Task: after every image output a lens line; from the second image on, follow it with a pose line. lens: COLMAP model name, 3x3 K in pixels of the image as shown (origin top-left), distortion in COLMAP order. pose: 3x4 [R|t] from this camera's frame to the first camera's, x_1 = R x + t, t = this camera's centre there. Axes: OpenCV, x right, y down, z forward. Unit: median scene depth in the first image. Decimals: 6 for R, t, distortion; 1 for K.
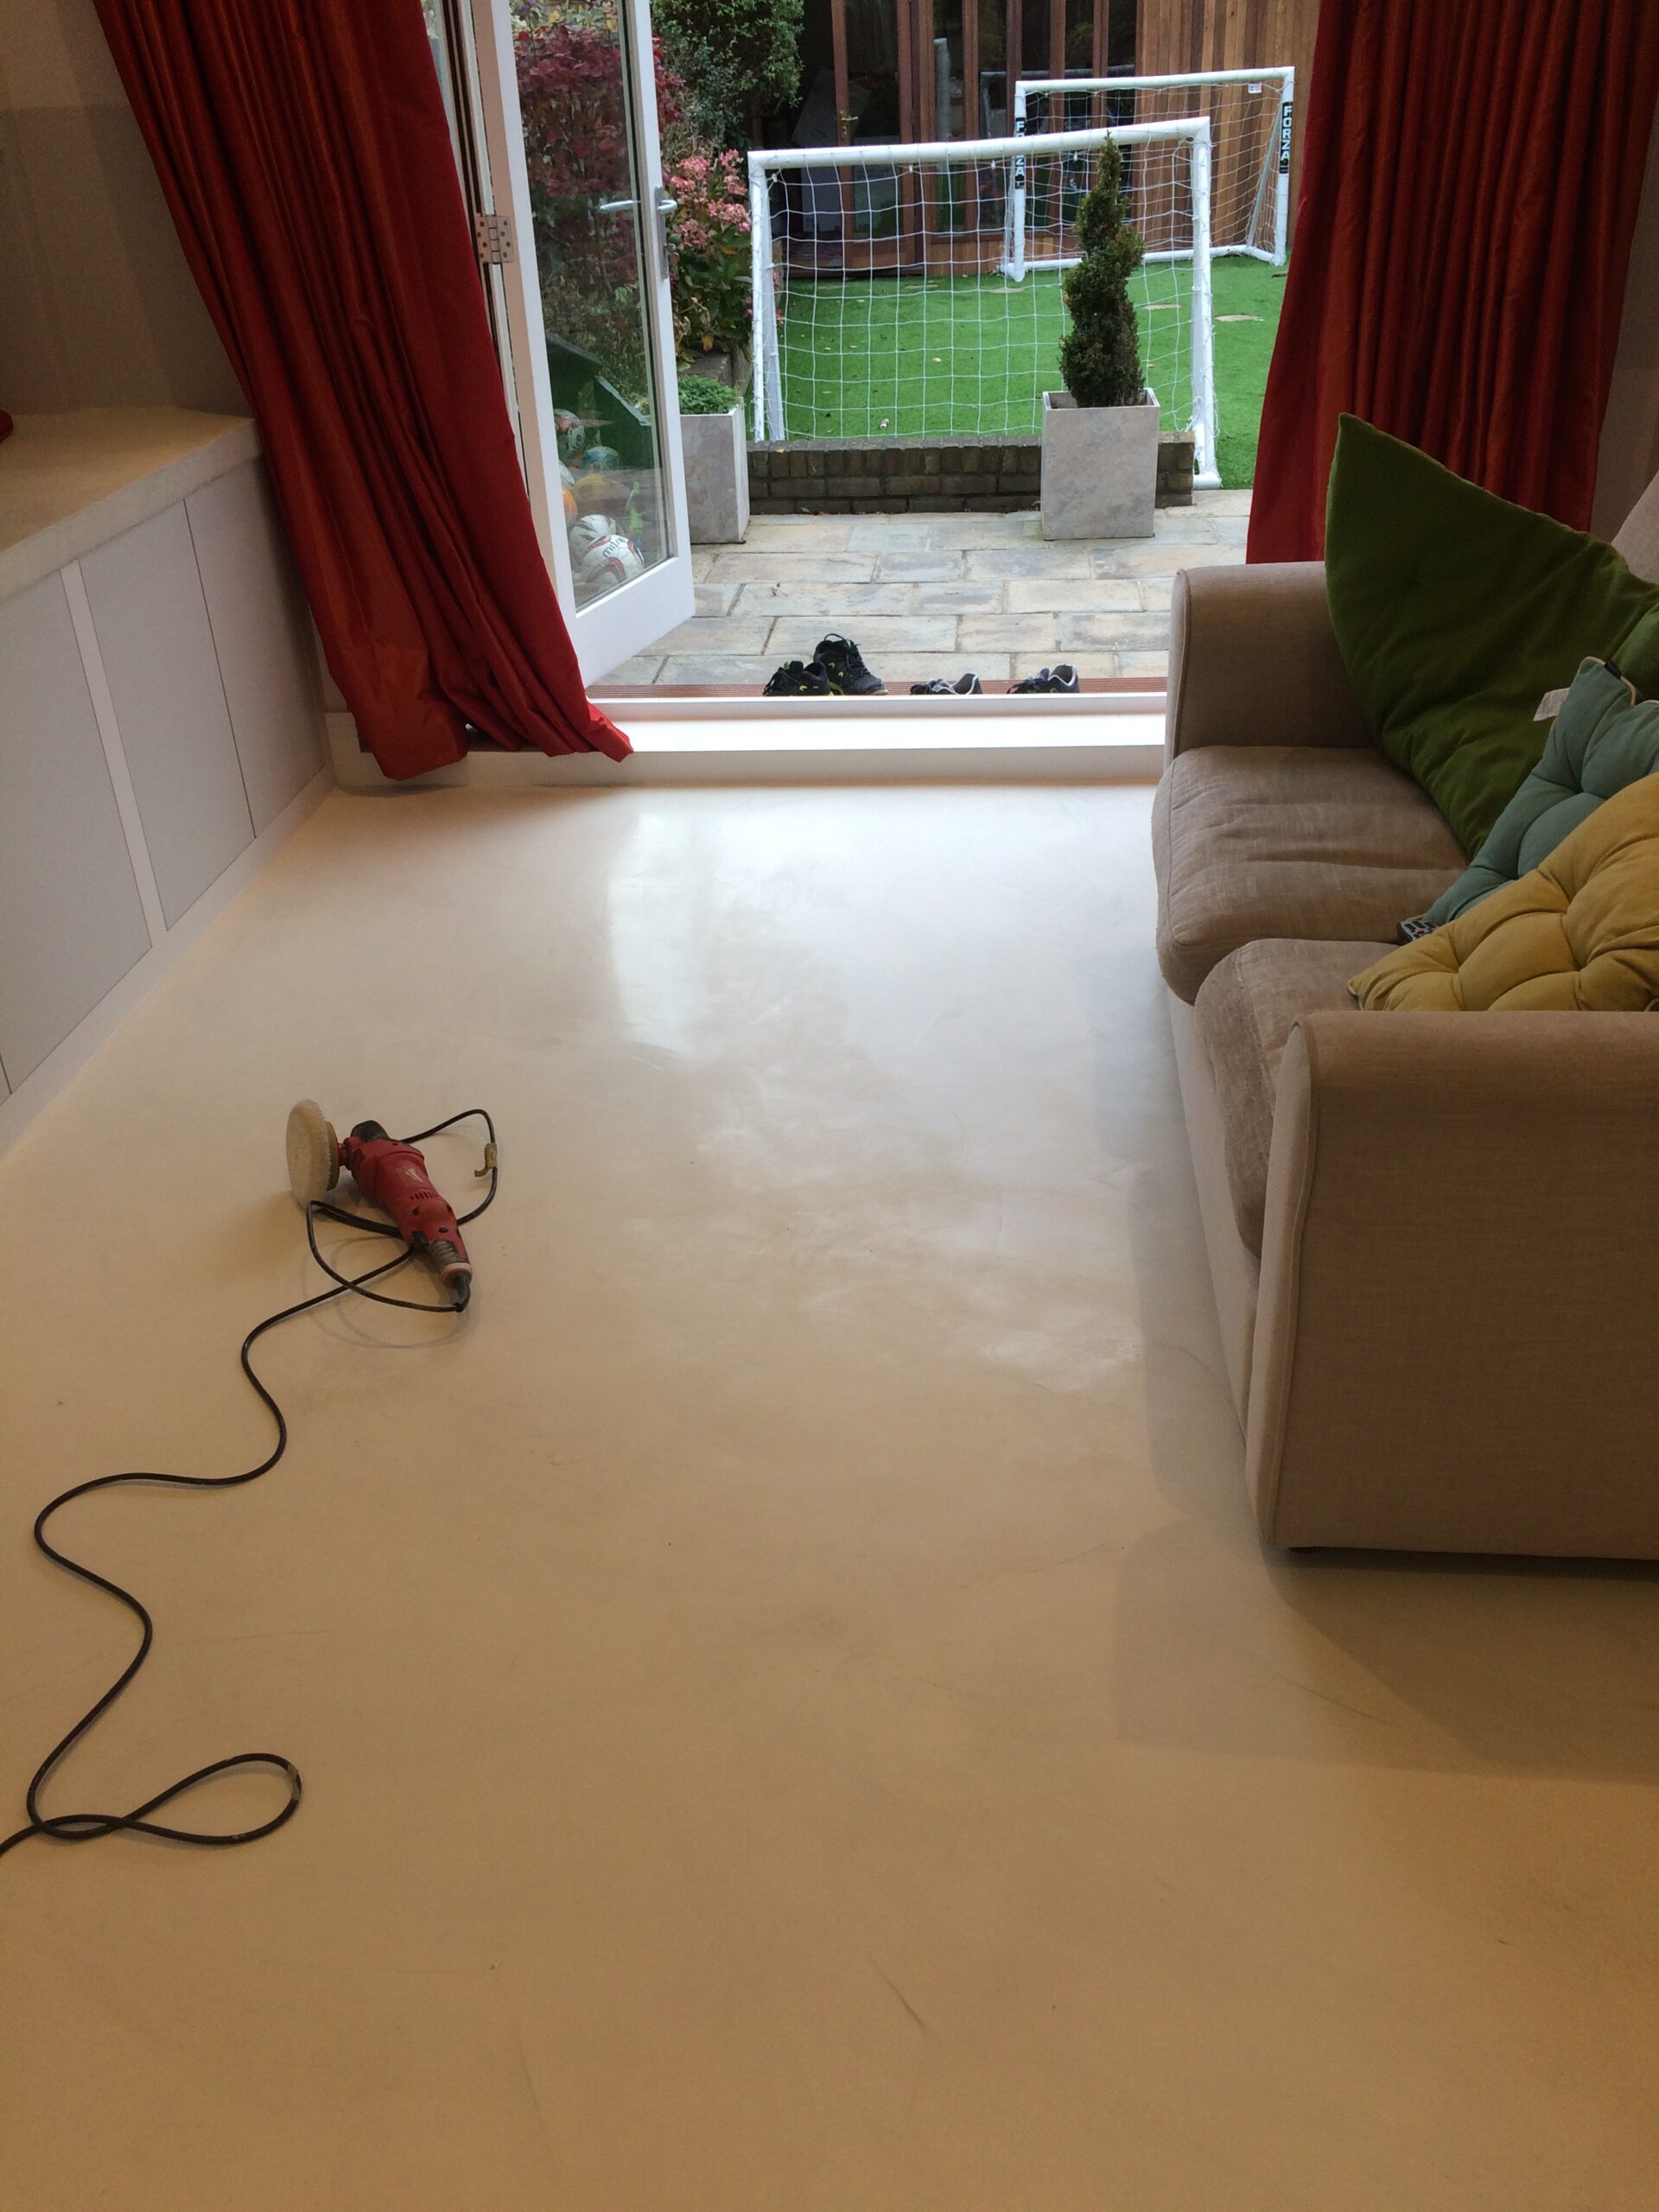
lens RADIAL K [[1910.4, 0, 833.1], [0, 1910.4, 1121.6], [0, 0, 1]] dist [0.092089, -0.101701]
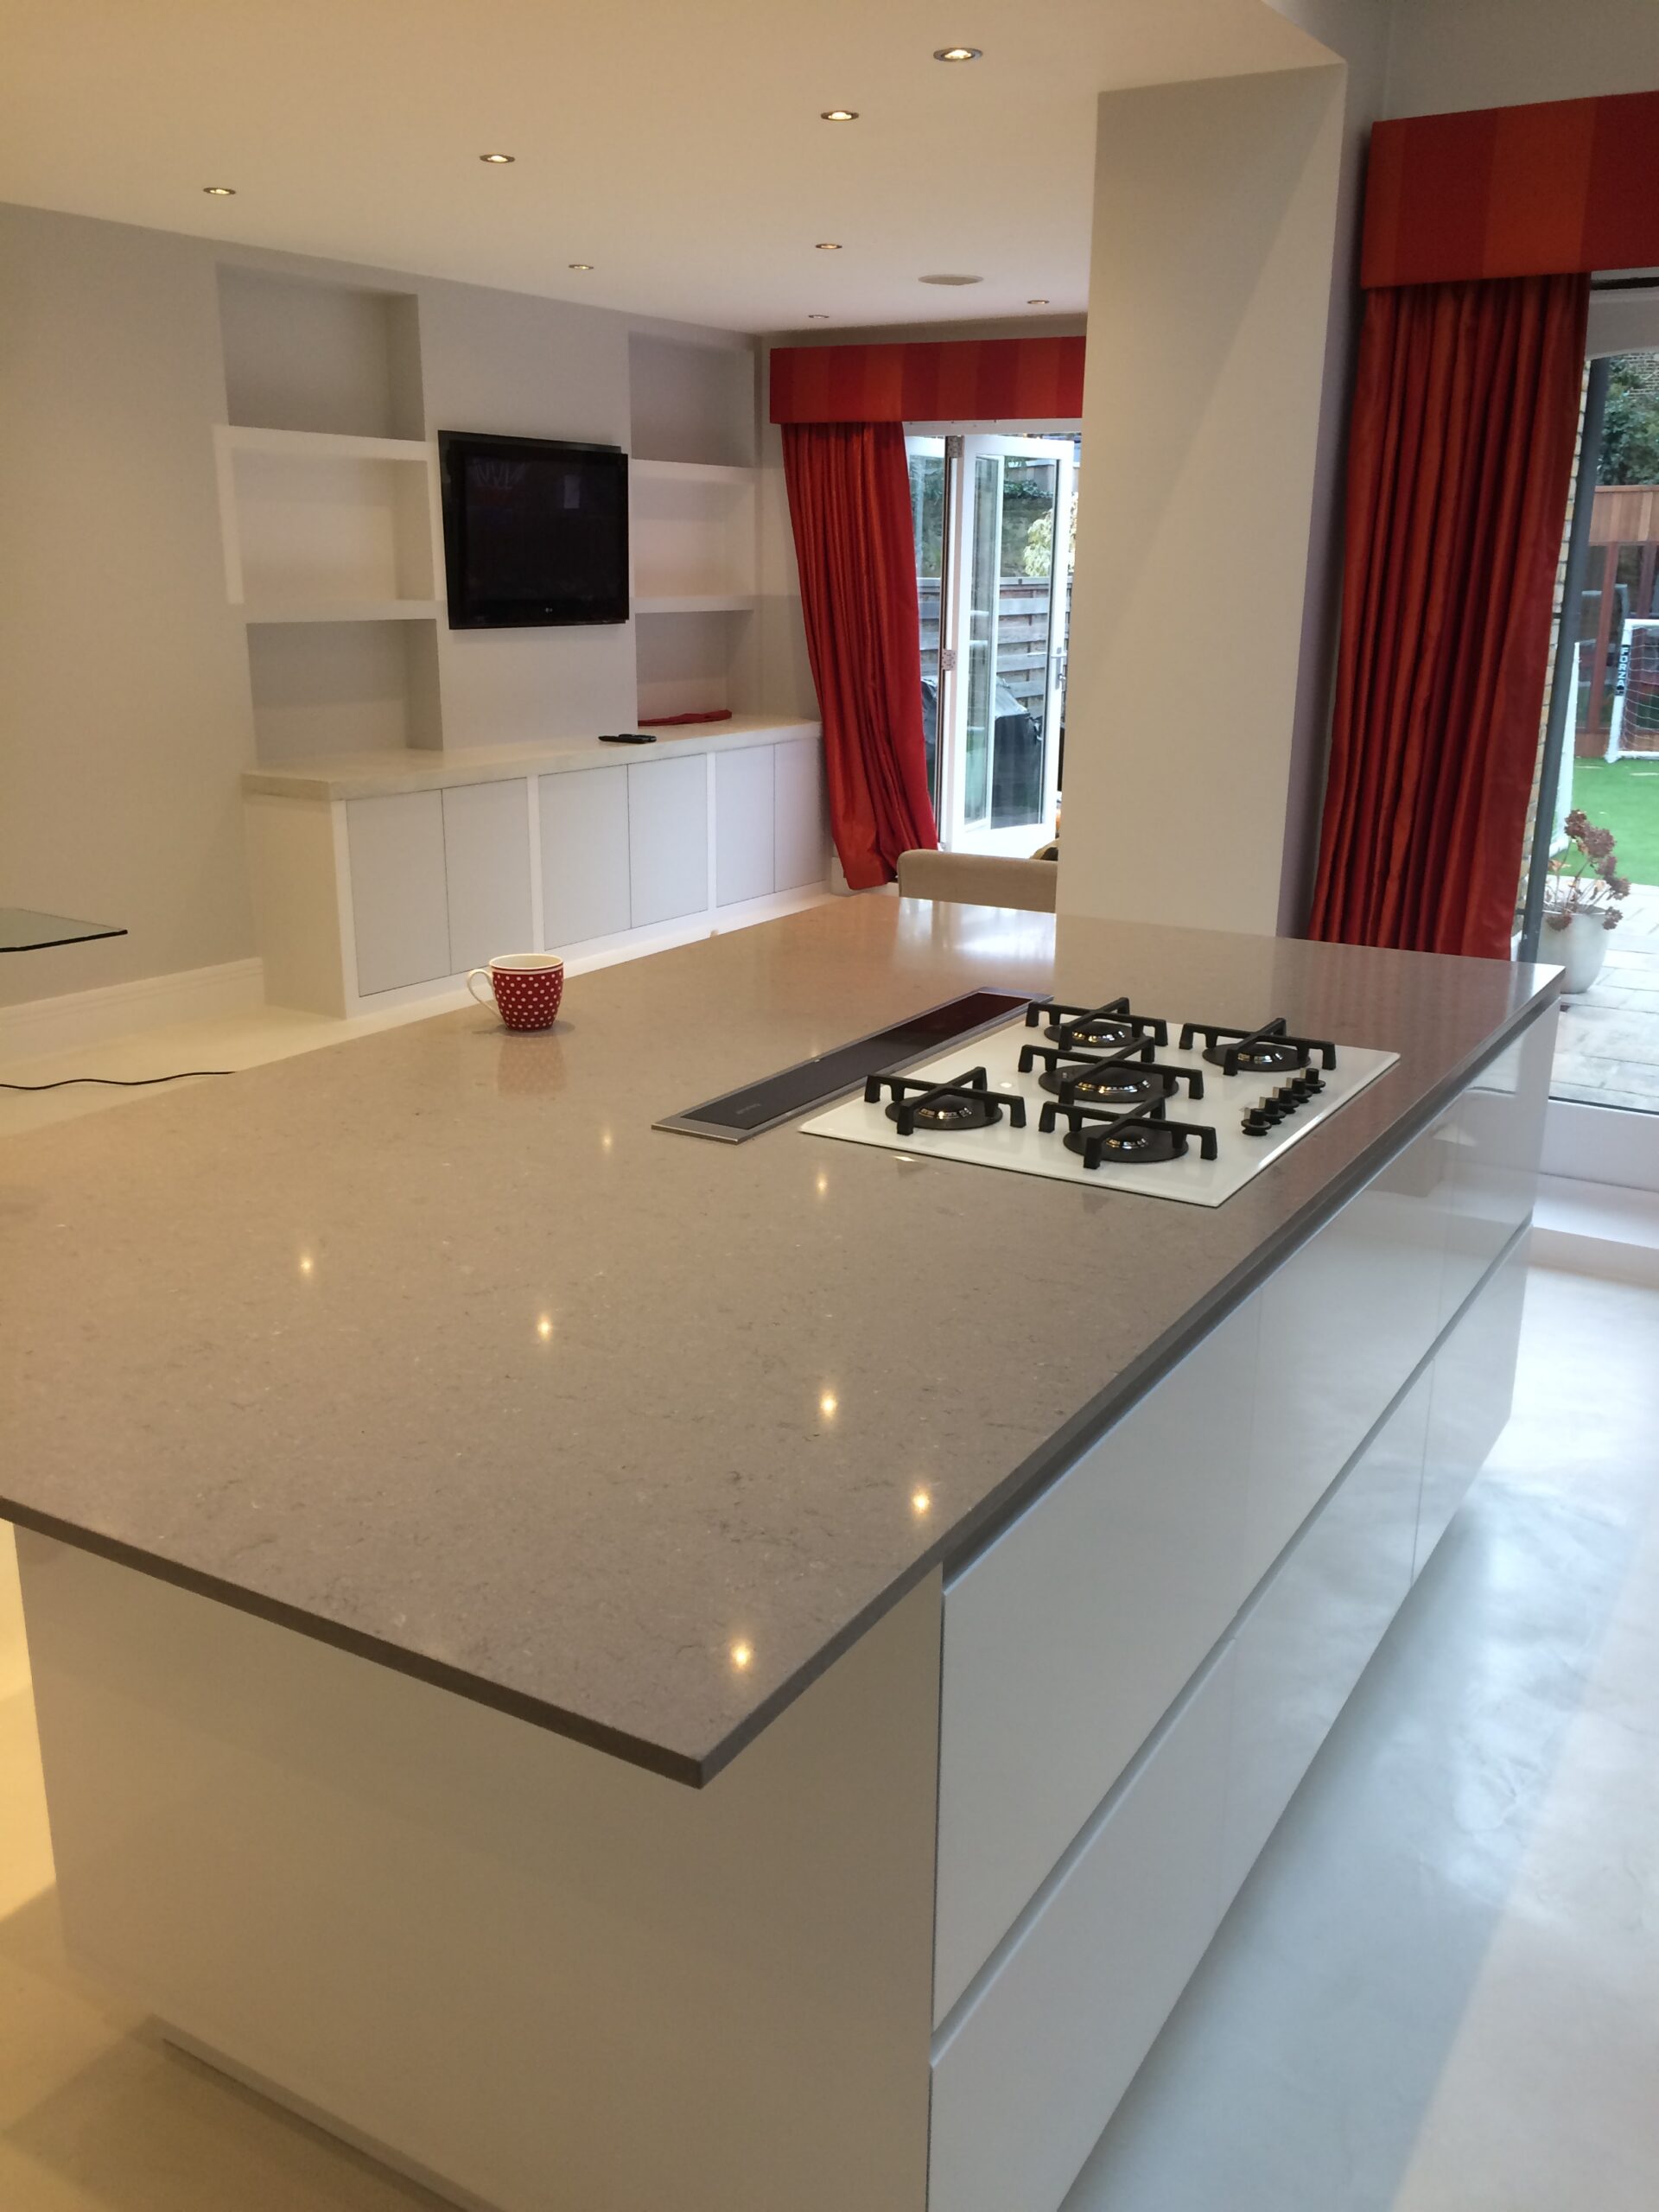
lens RADIAL K [[1851.4, 0, 829.6], [0, 1851.4, 1145.6], [0, 0, 1]] dist [0.108173, -0.178922]
pose [[0.901546, 0.175072, -0.395682, 0.610881], [-0.251564, 0.956125, -0.150135, 0.408270], [0.352037, 0.234893, 0.906033, -0.804379]]
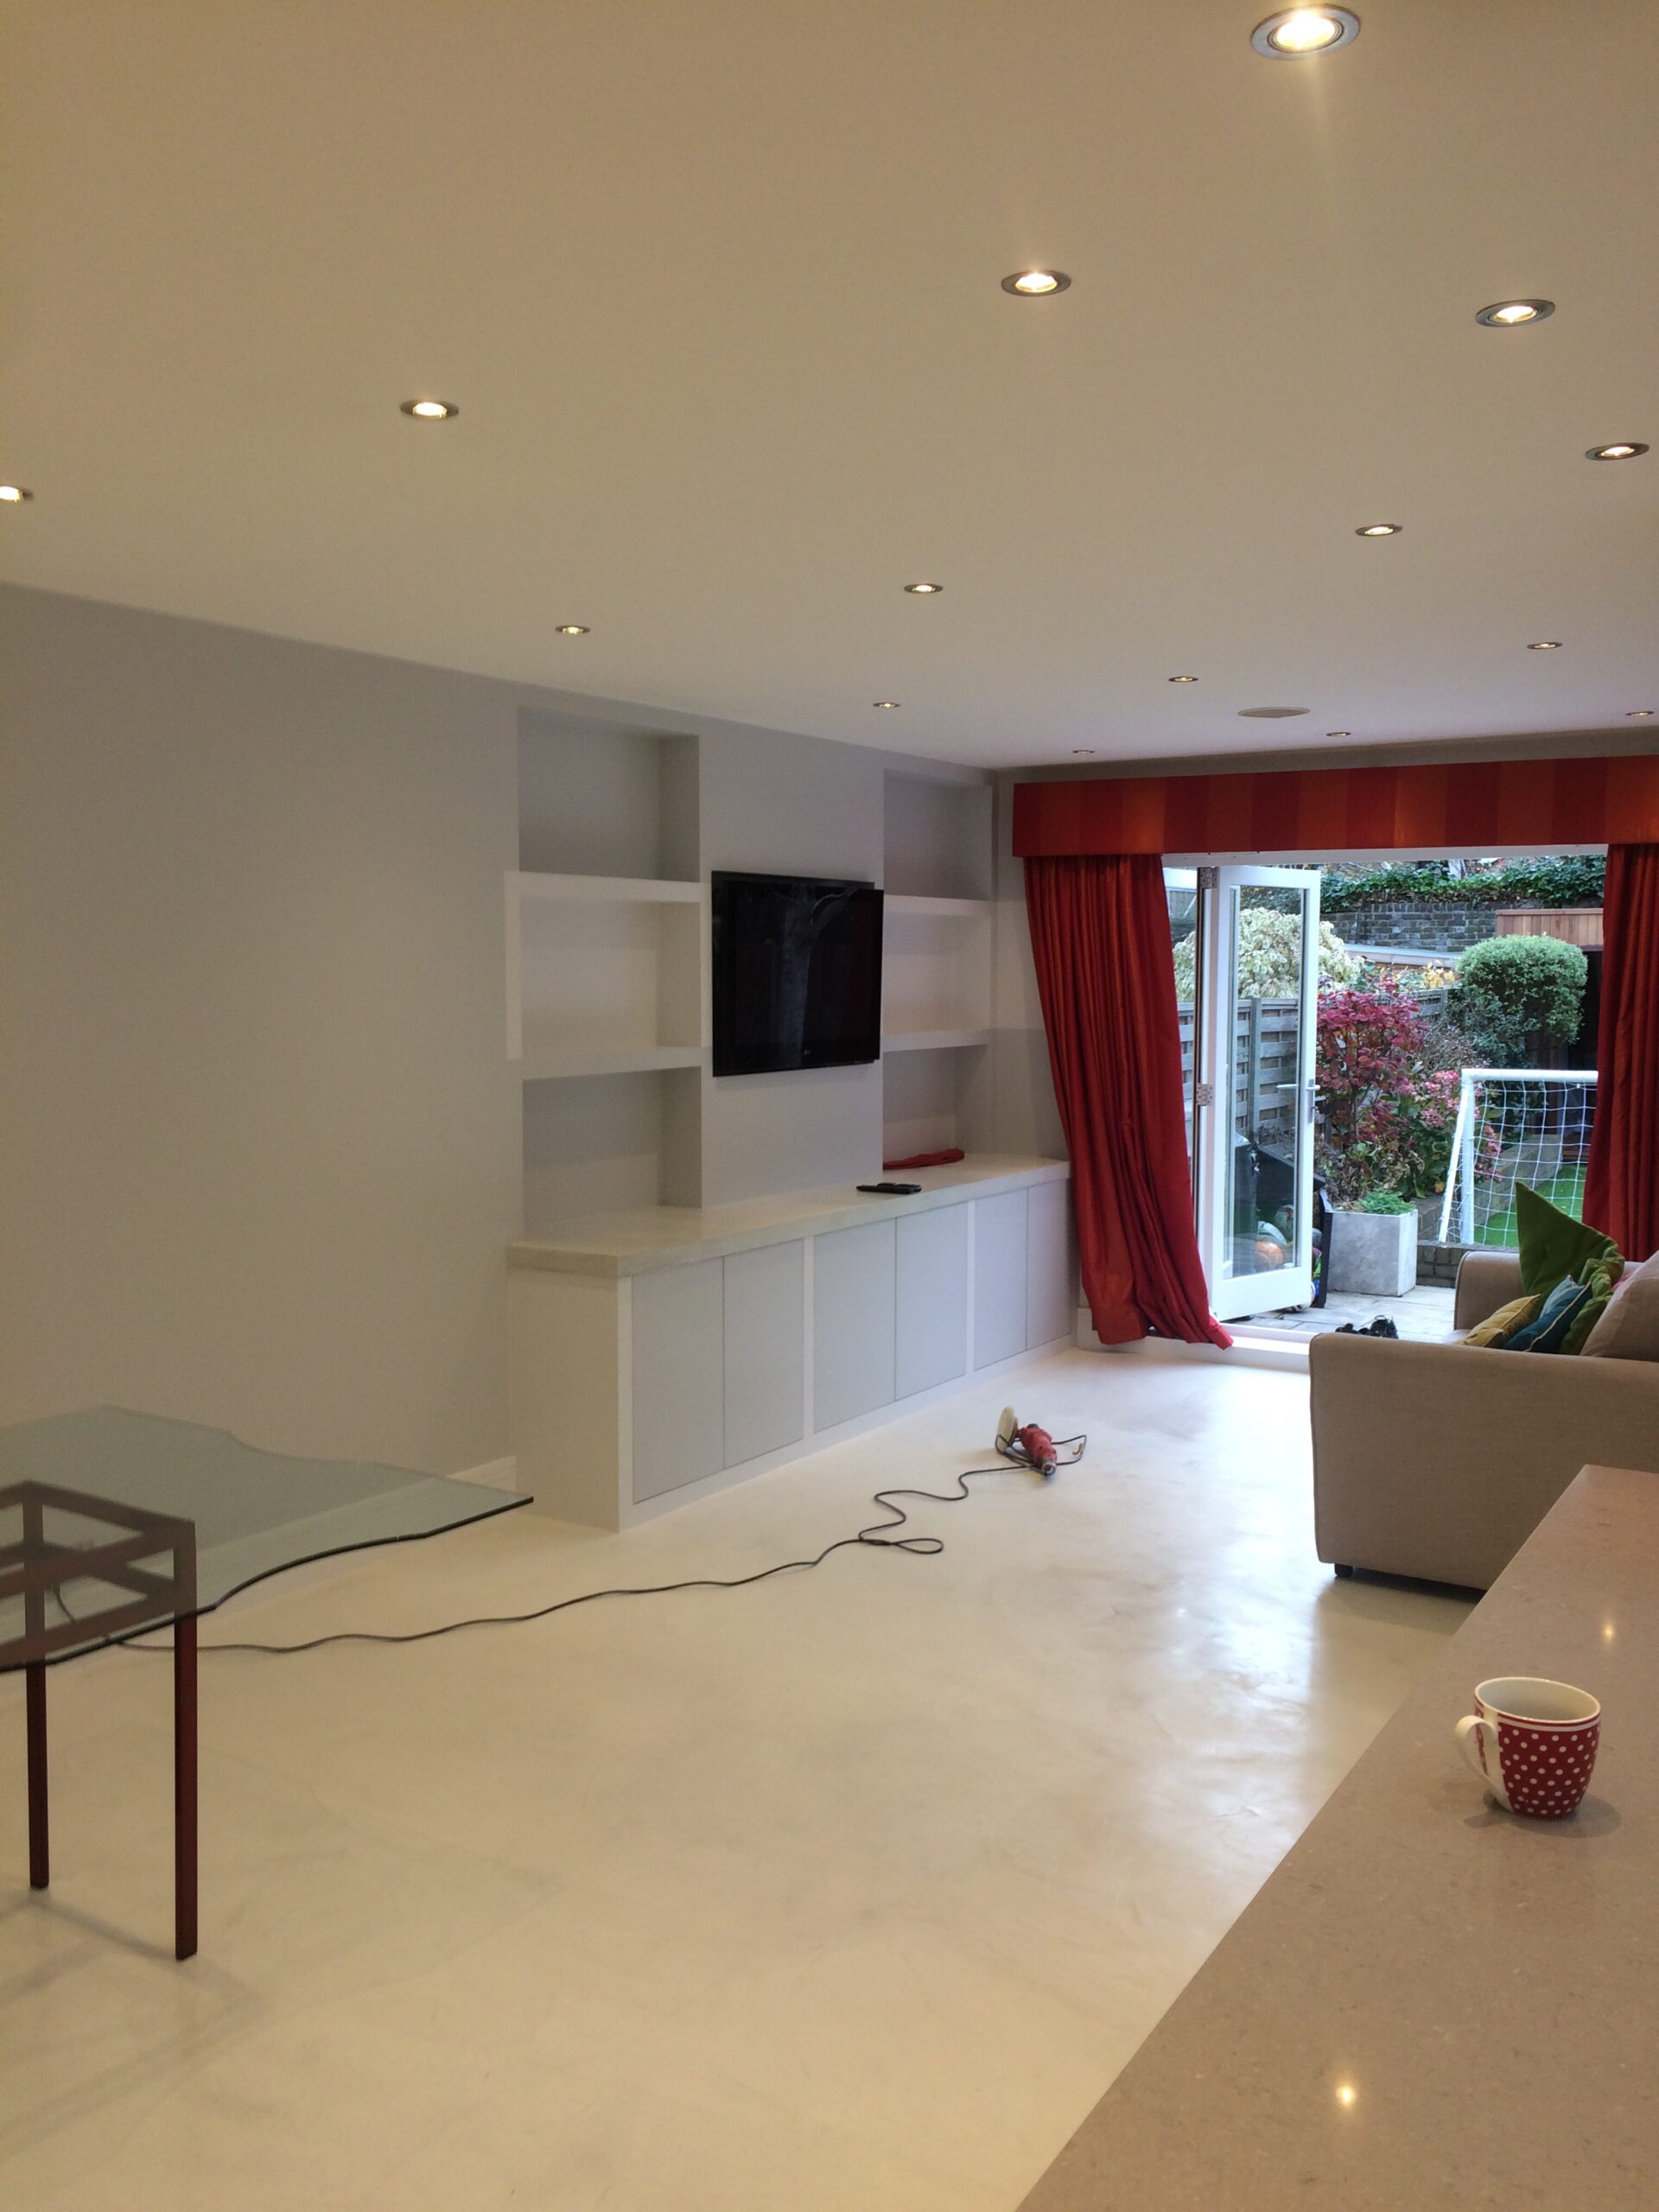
lens RADIAL K [[1910.4, 0, 833.1], [0, 1910.4, 1121.6], [0, 0, 1]] dist [0.092089, -0.101701]
pose [[0.894222, 0.075627, -0.441188, 0.344824], [-0.251729, 0.899962, -0.355950, 0.360630], [0.370133, 0.429358, 0.823804, -0.739409]]
